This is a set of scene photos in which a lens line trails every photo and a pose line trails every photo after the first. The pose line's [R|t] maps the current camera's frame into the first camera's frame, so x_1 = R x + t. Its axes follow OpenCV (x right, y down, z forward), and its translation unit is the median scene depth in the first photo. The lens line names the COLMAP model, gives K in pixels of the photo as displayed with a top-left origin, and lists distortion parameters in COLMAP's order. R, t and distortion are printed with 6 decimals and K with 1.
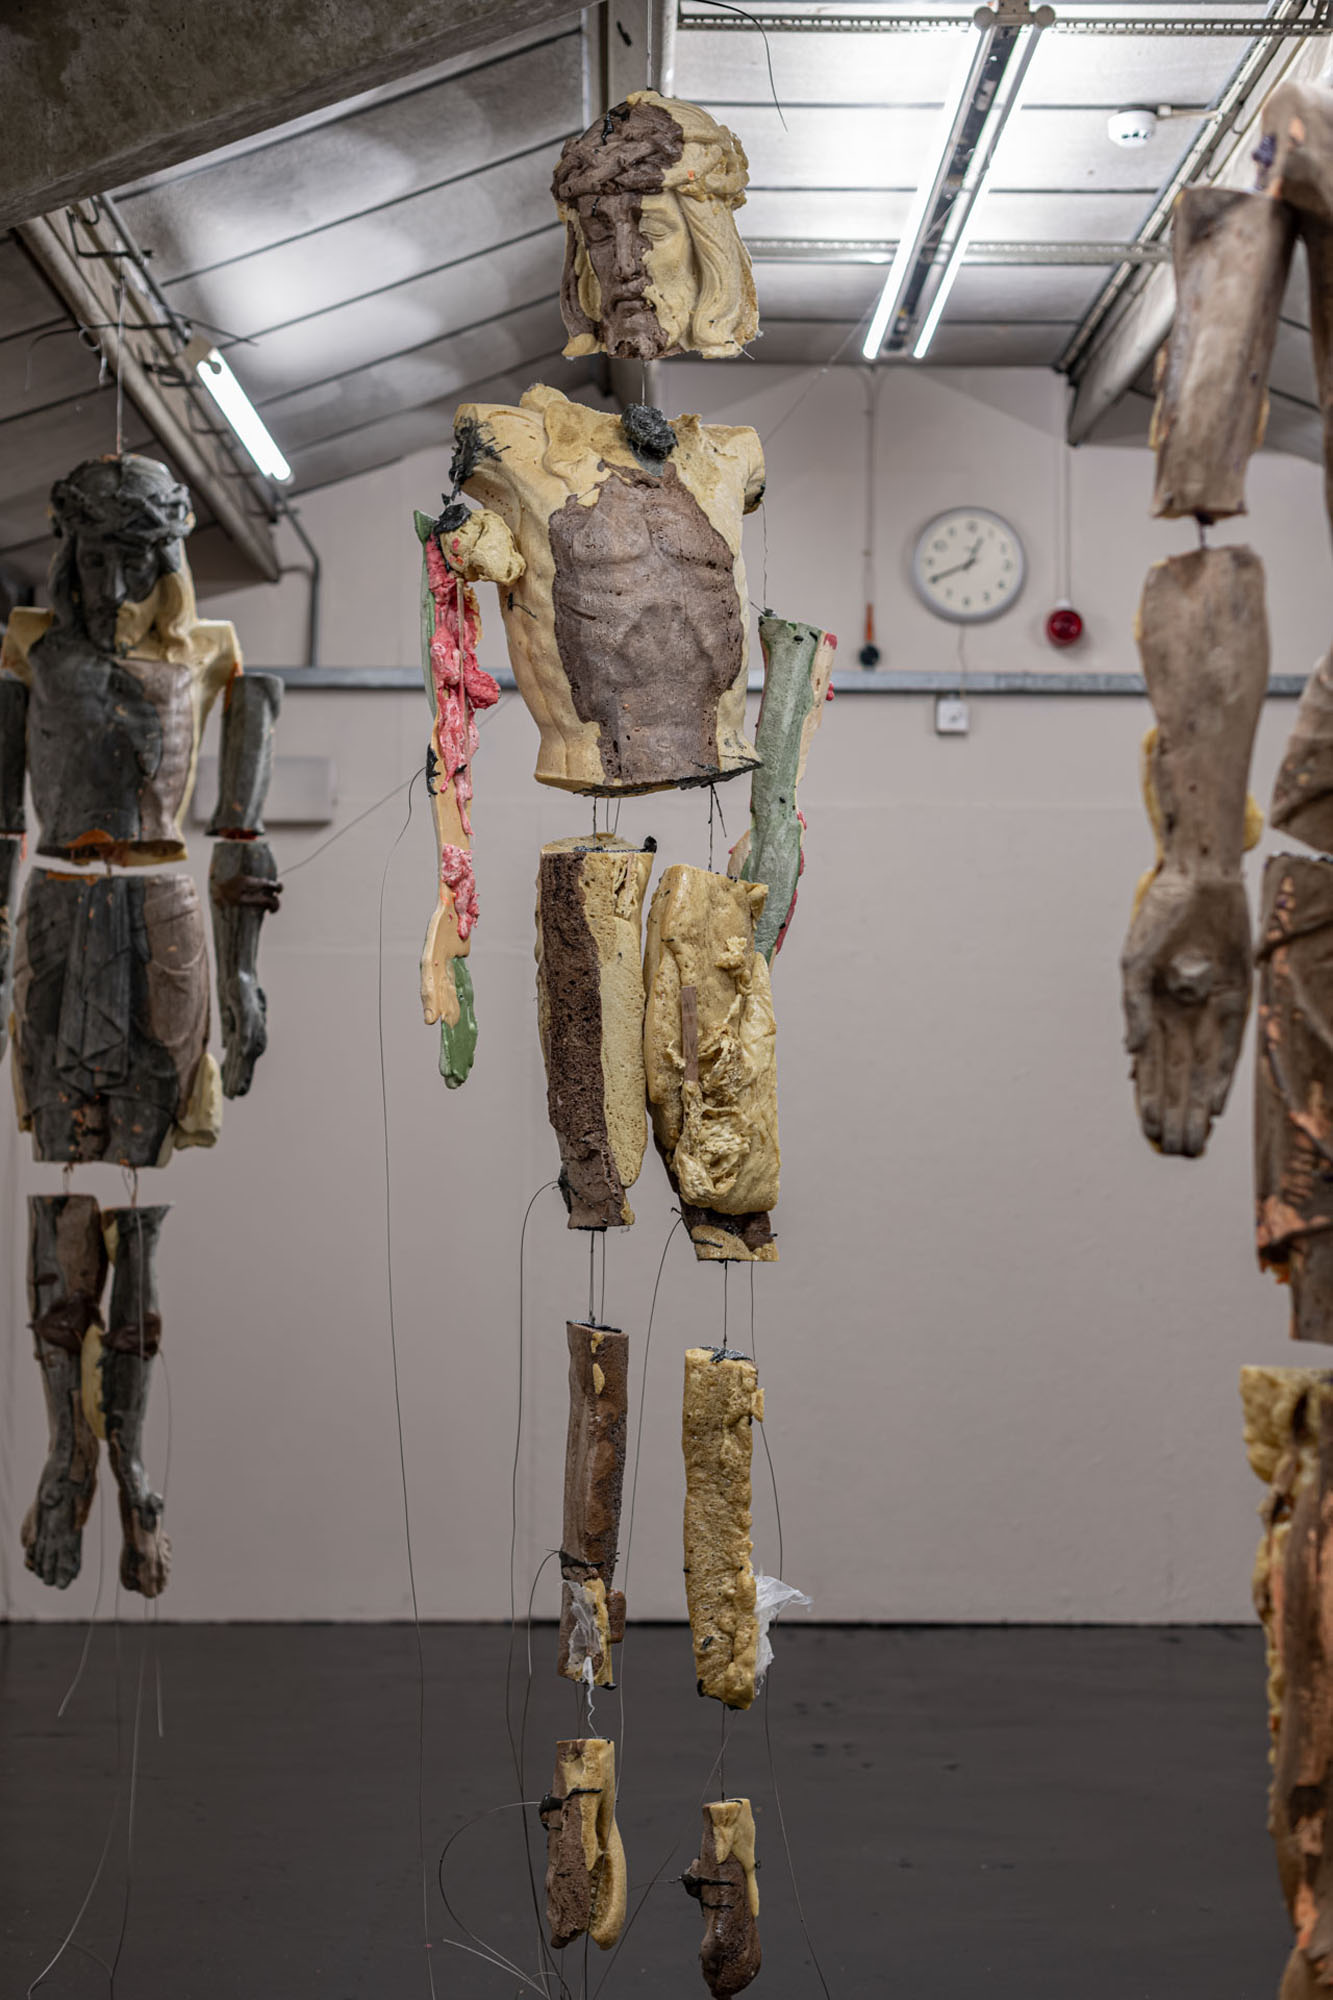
lens RADIAL K [[2891.8, 0, 614.6], [0, 2891.8, 965.6], [0, 0, 1]] dist [0.009142, 0.000000]
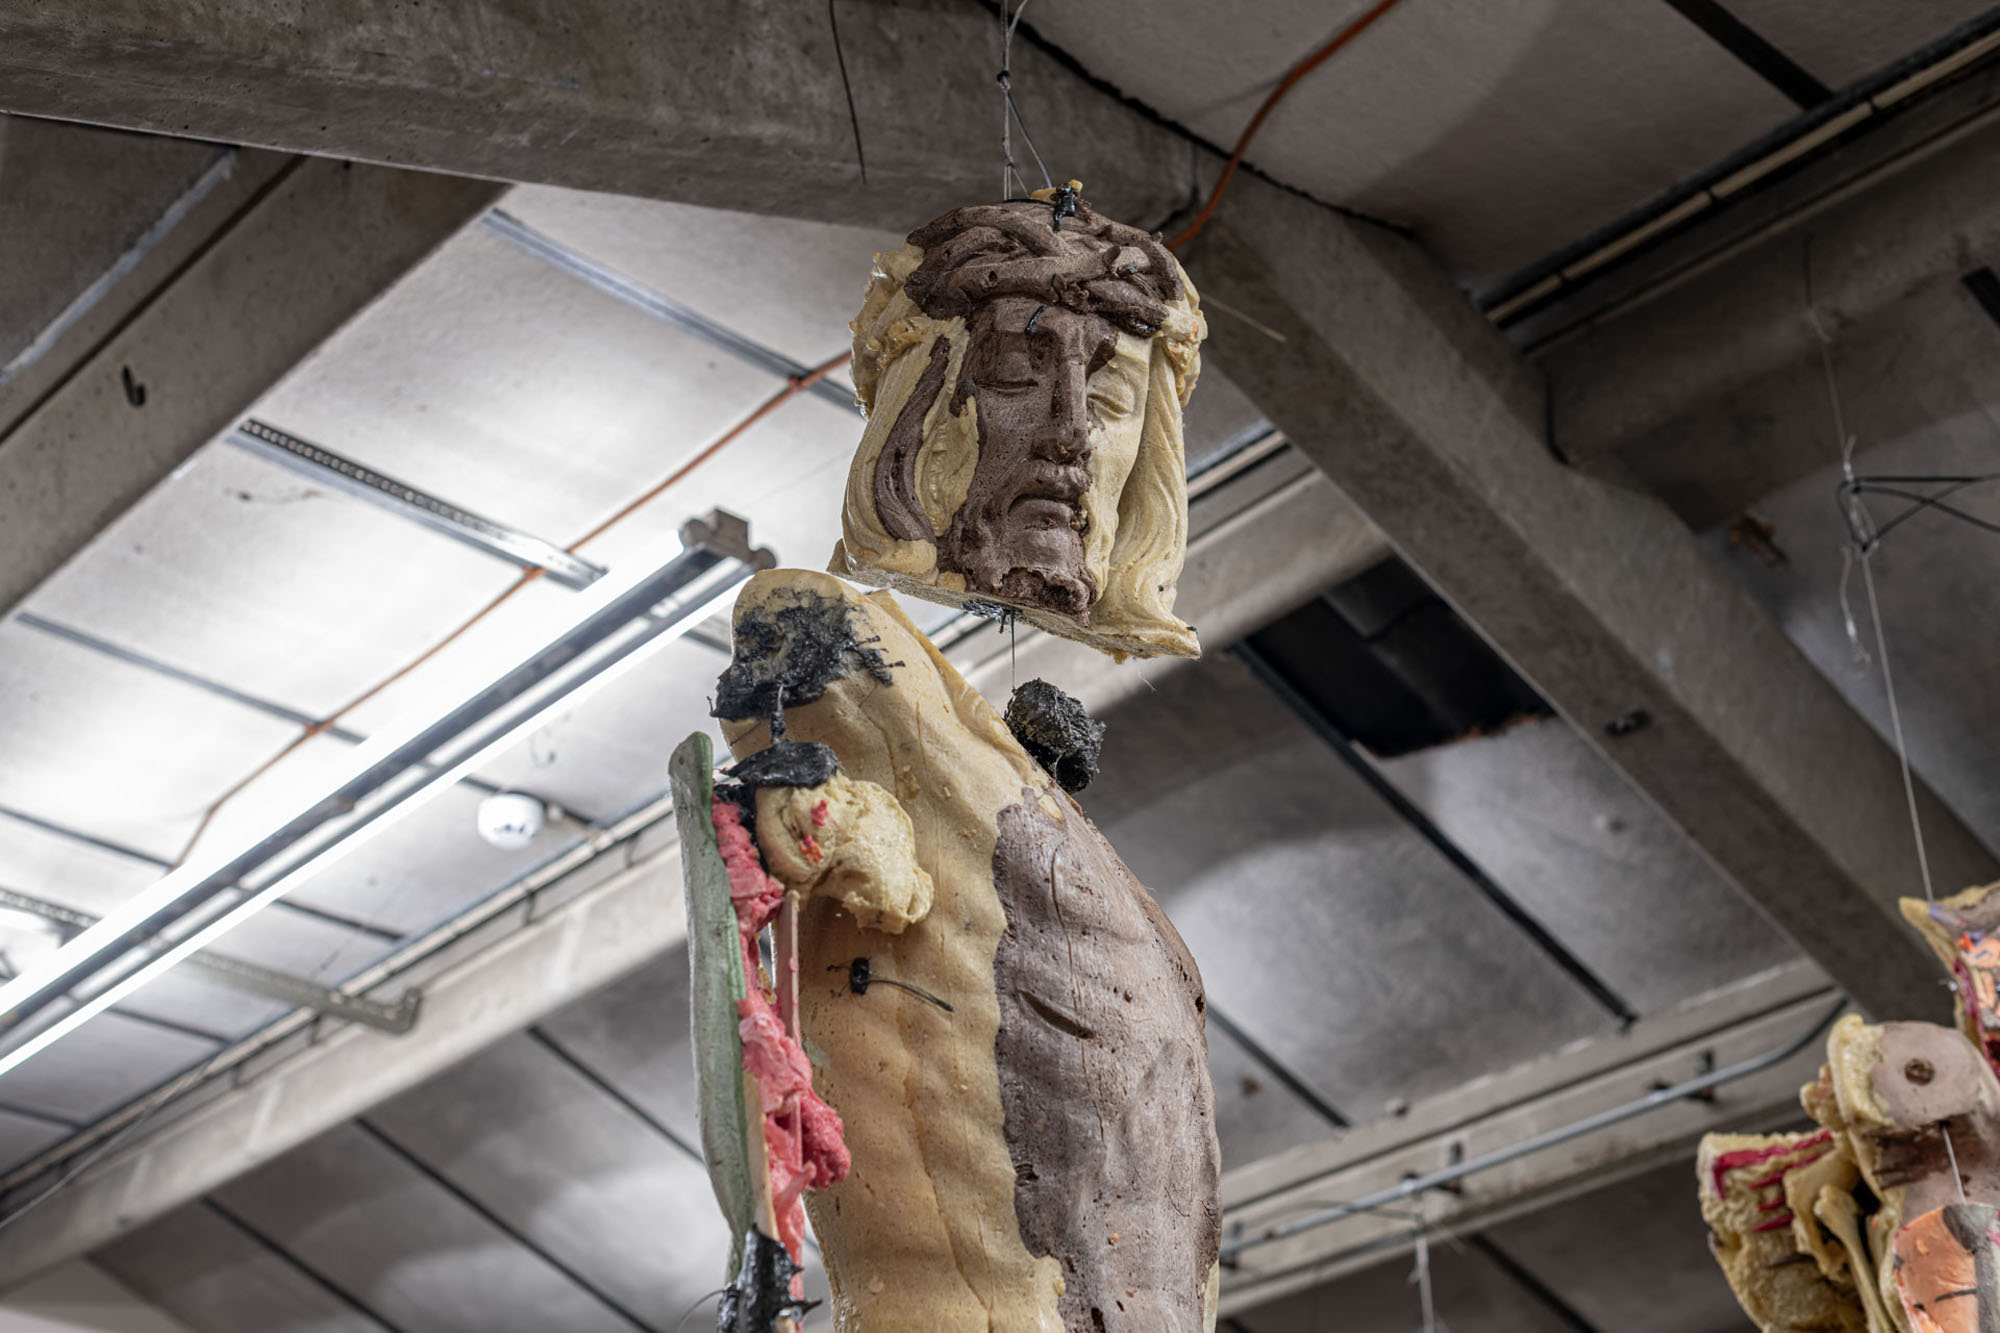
lens RADIAL K [[2891.8, 0, 997.8], [0, 2891.8, 682.5], [0, 0, 1]] dist [0.009142, 0.000000]
pose [[0.734500, 0.317006, 0.600014, -0.308876], [-0.001043, 0.884709, -0.466142, 0.045632], [-0.678608, 0.341756, 0.650149, 0.676529]]
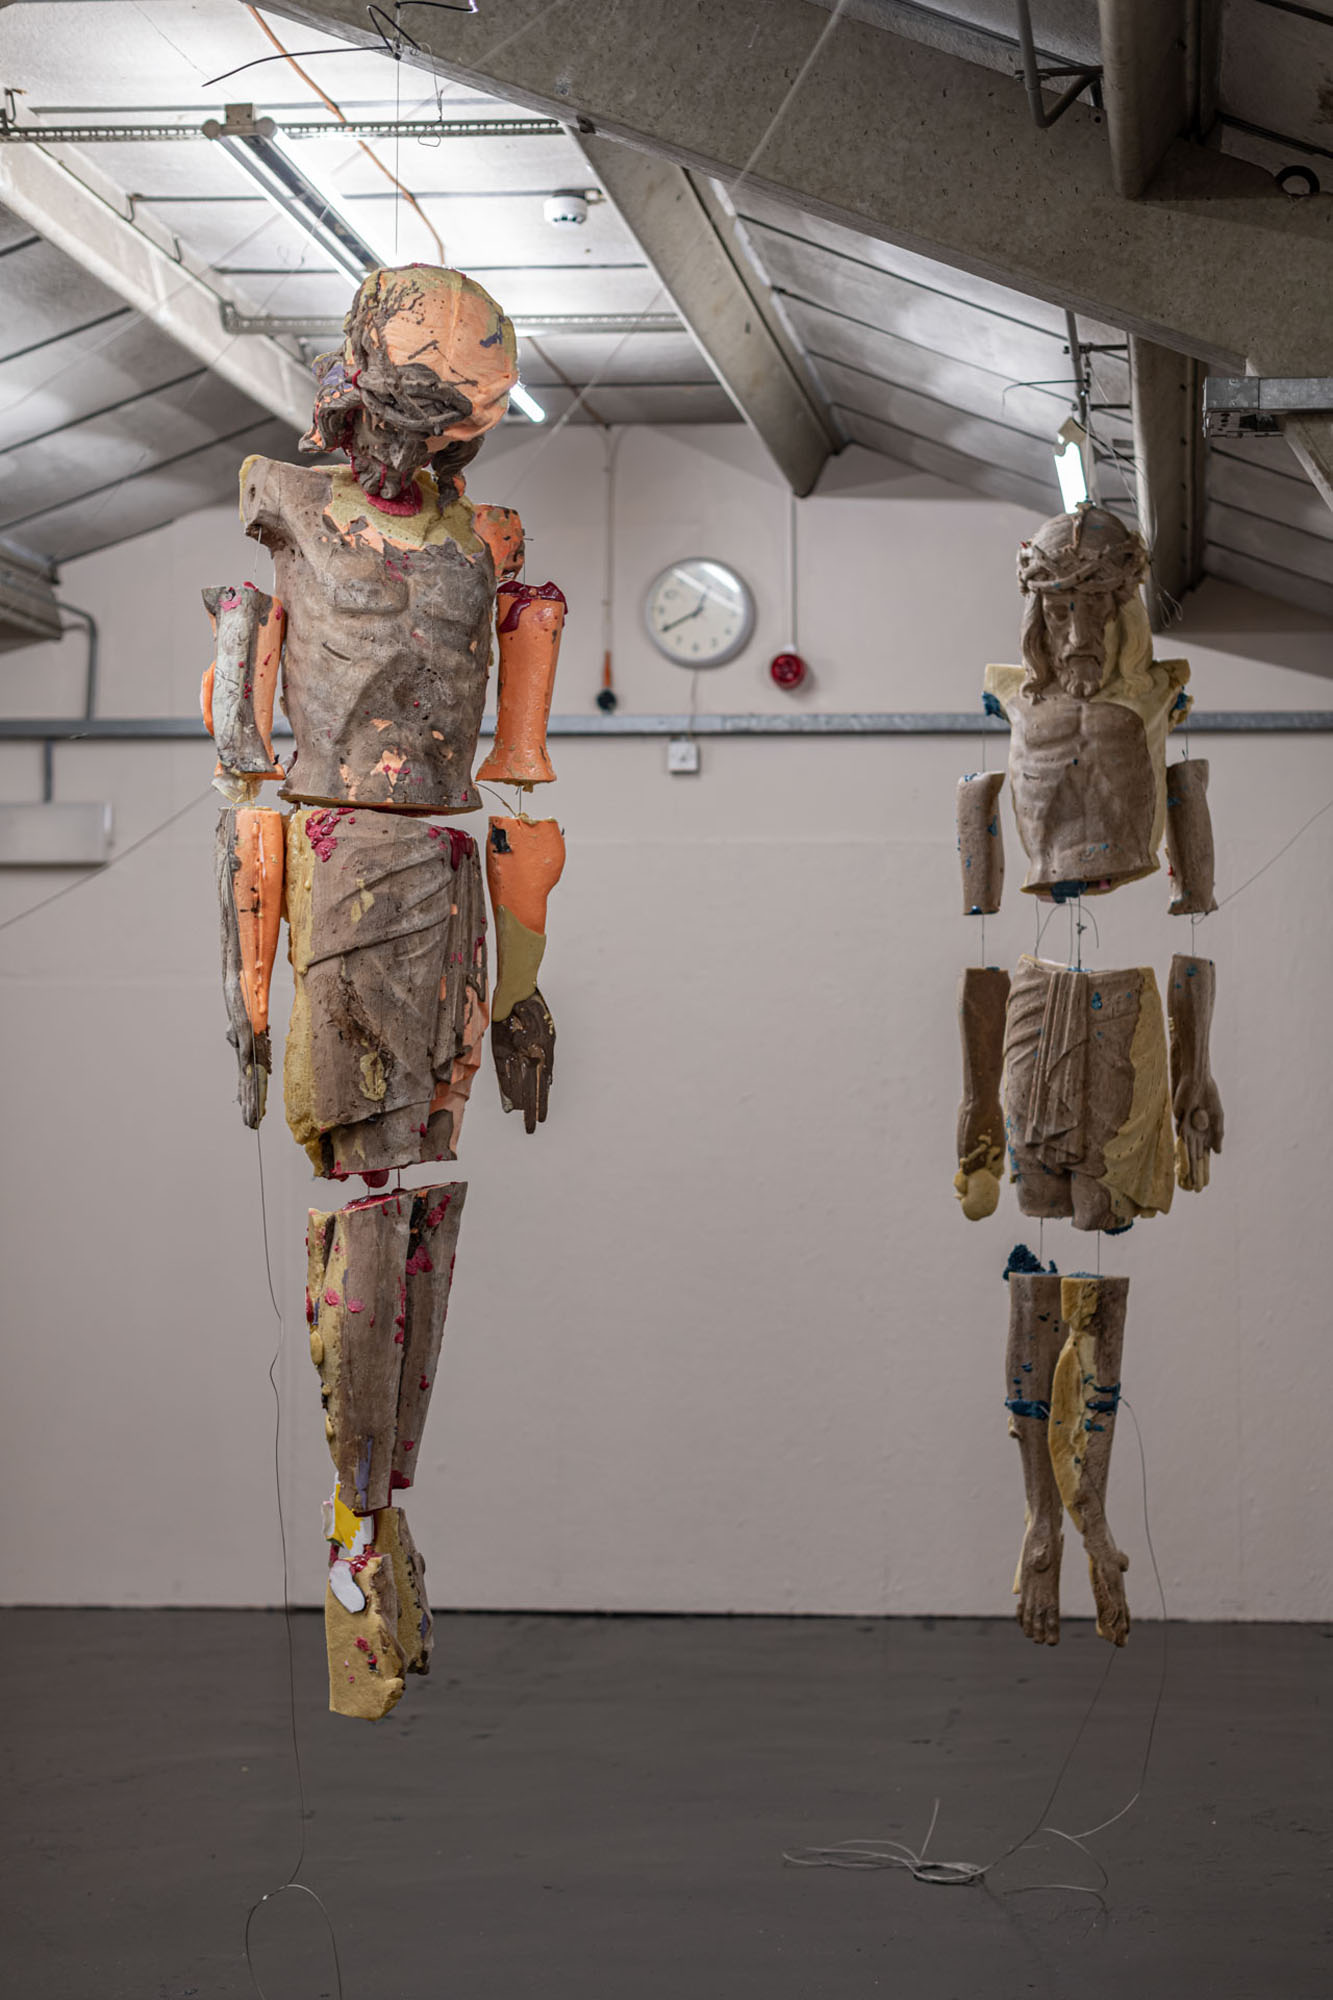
lens RADIAL K [[2891.8, 0, 965.9], [0, 2891.8, 1029.2], [0, 0, 1]] dist [0.009142, 0.000000]
pose [[0.997039, -0.004504, -0.076762, 0.664604], [0.005441, 0.999913, 0.011994, 0.002698], [0.076701, -0.012376, 0.996977, -0.102329]]
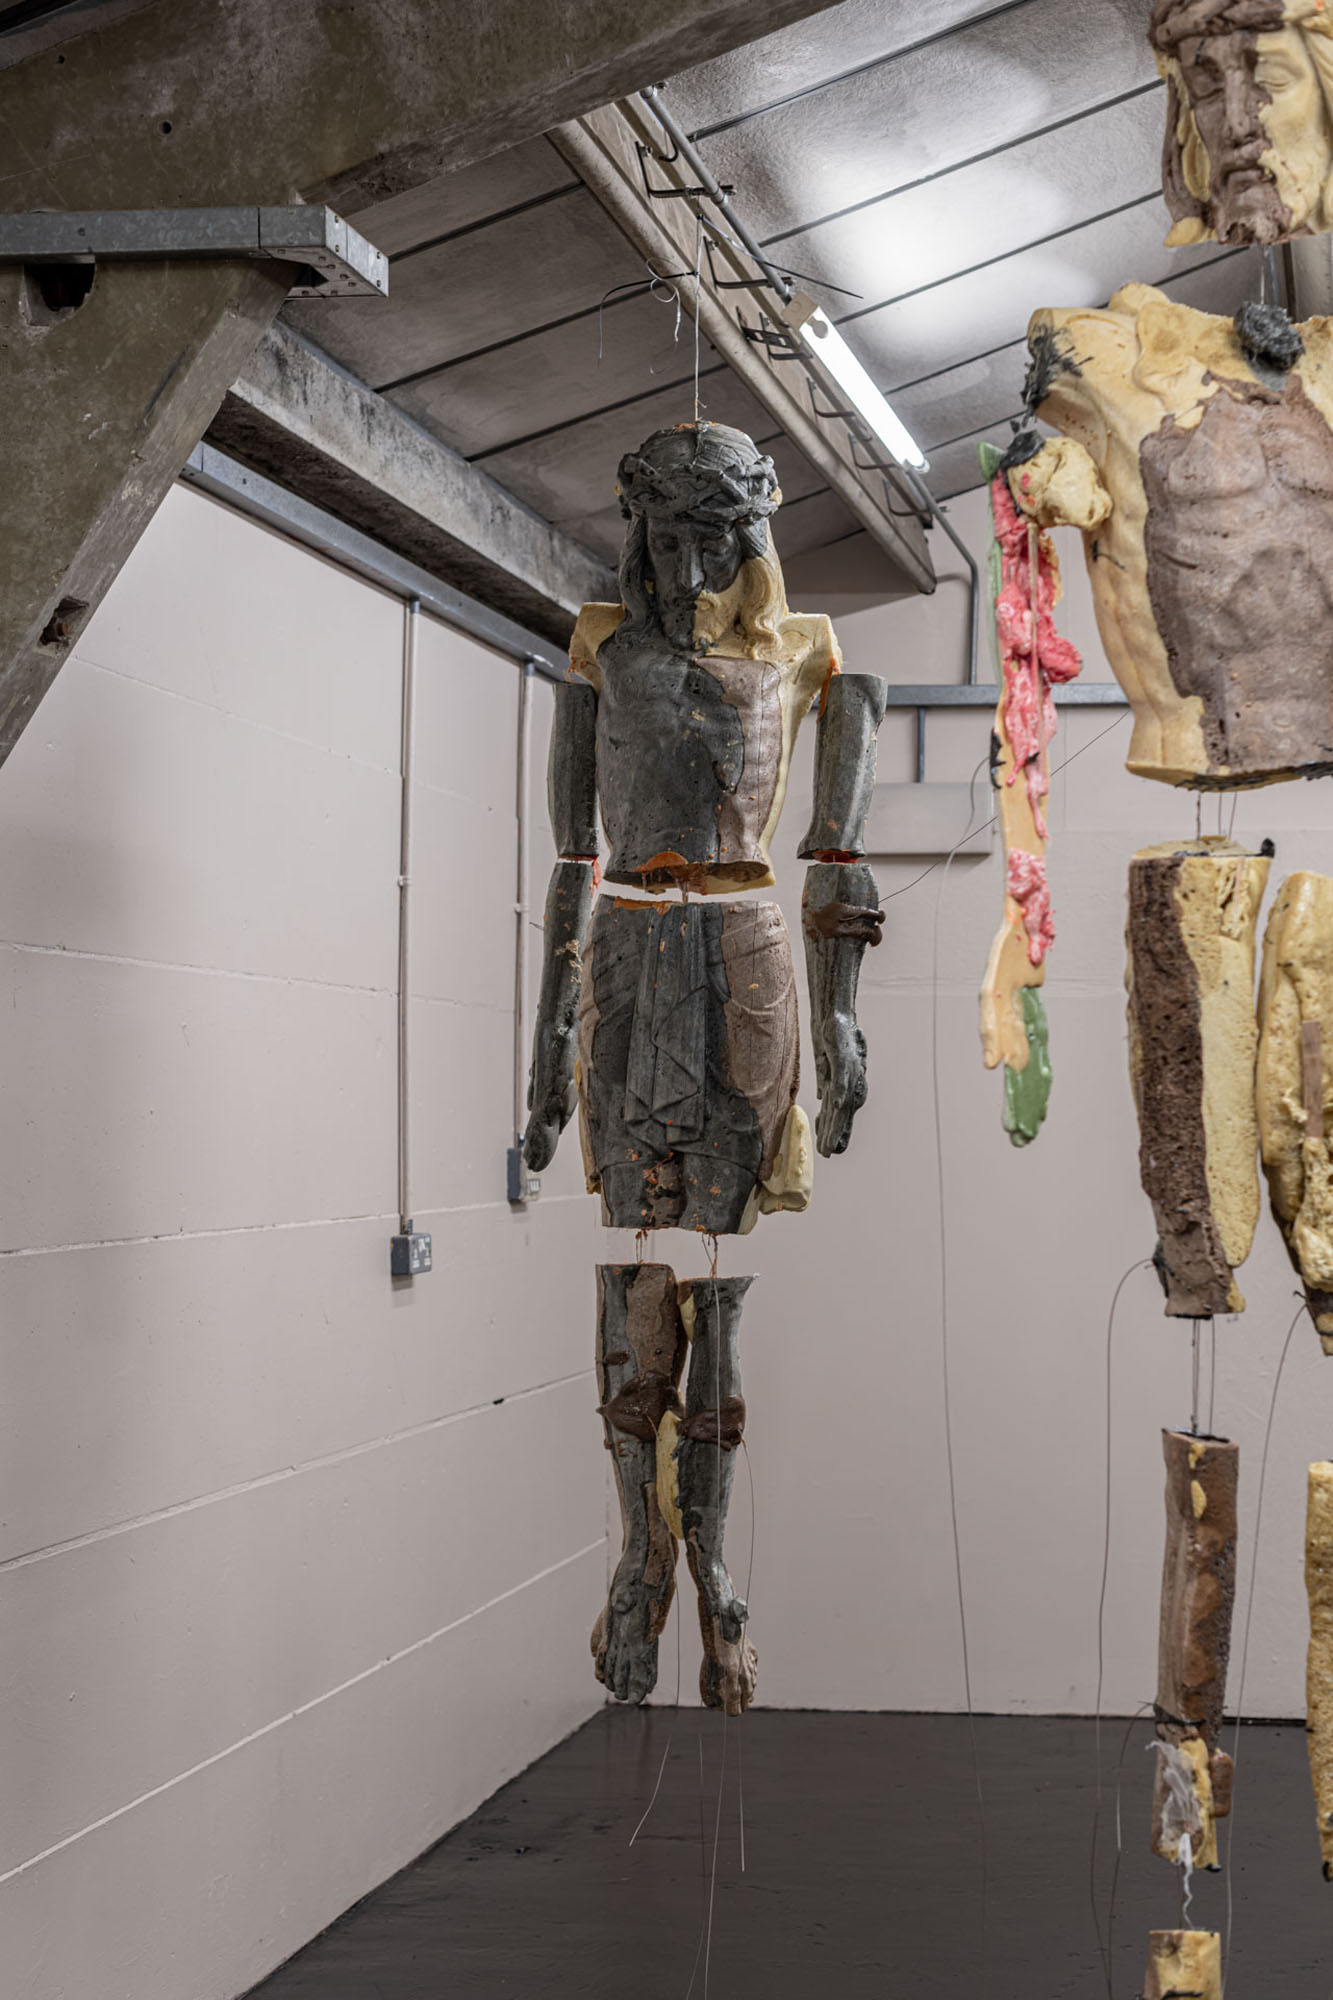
lens RADIAL K [[2891.8, 0, 1036.7], [0, 2891.8, 1157.7], [0, 0, 1]] dist [0.009142, 0.000000]
pose [[0.994477, 0.004719, -0.104853, 0.033954], [0.000169, 0.998916, 0.046557, 0.007237], [0.104959, -0.046318, 0.993397, 0.180356]]
